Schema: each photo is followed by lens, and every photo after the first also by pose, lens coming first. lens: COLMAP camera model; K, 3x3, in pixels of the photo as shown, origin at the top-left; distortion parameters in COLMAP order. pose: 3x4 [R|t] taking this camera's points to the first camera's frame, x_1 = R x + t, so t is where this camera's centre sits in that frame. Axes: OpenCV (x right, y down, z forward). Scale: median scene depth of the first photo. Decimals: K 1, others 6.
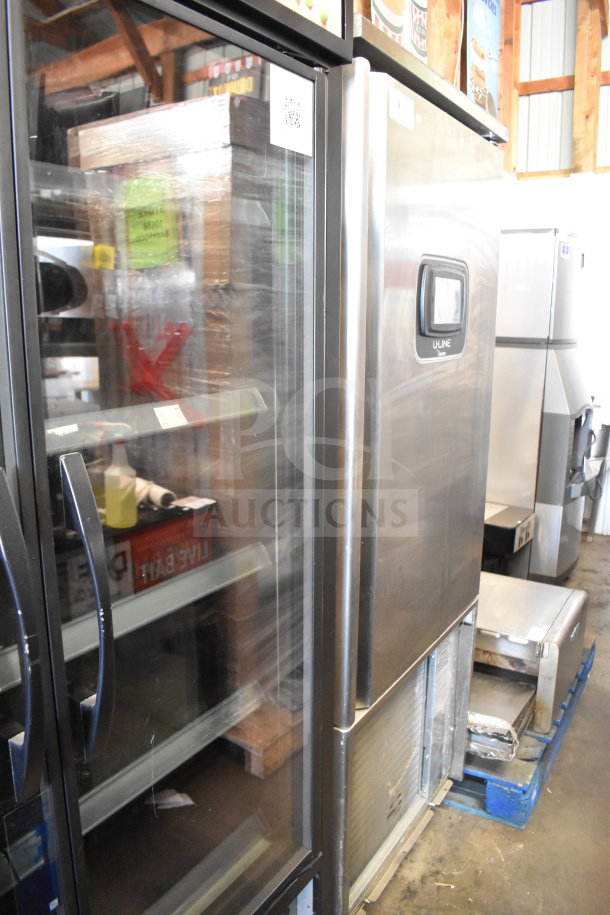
lens RADIAL K [[716.1, 0, 305.0], [0, 716.1, 457.5], [0, 0, 1]] dist [-0.092741, 0.032156]
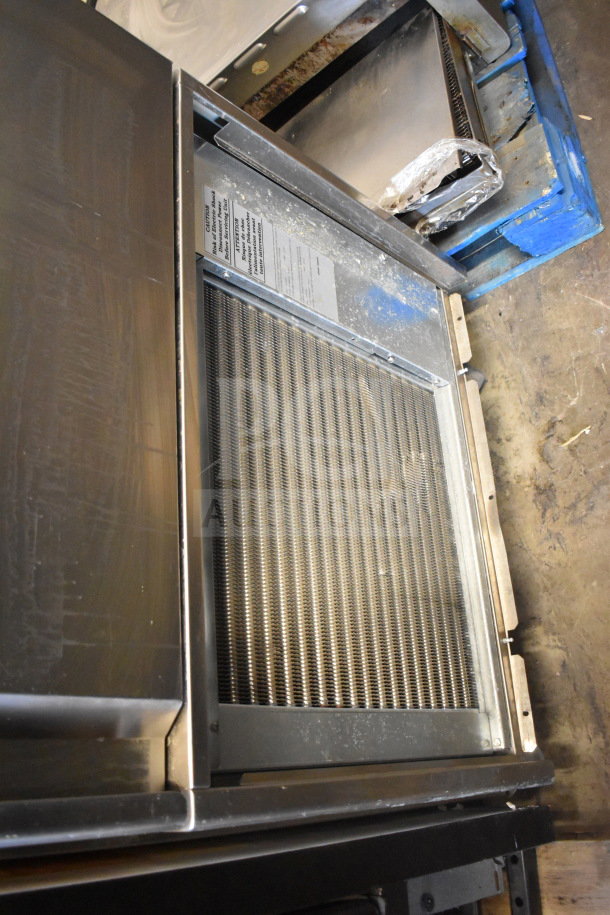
lens RADIAL K [[834.7, 0, 305.0], [0, 834.7, 457.5], [0, 0, 1]] dist [-0.070206, -0.005354]
pose [[0.572848, -0.757977, -0.311954, 0.246611], [0.765118, 0.357973, 0.535211, 0.079748], [-0.294006, -0.545276, 0.785006, 0.469121]]
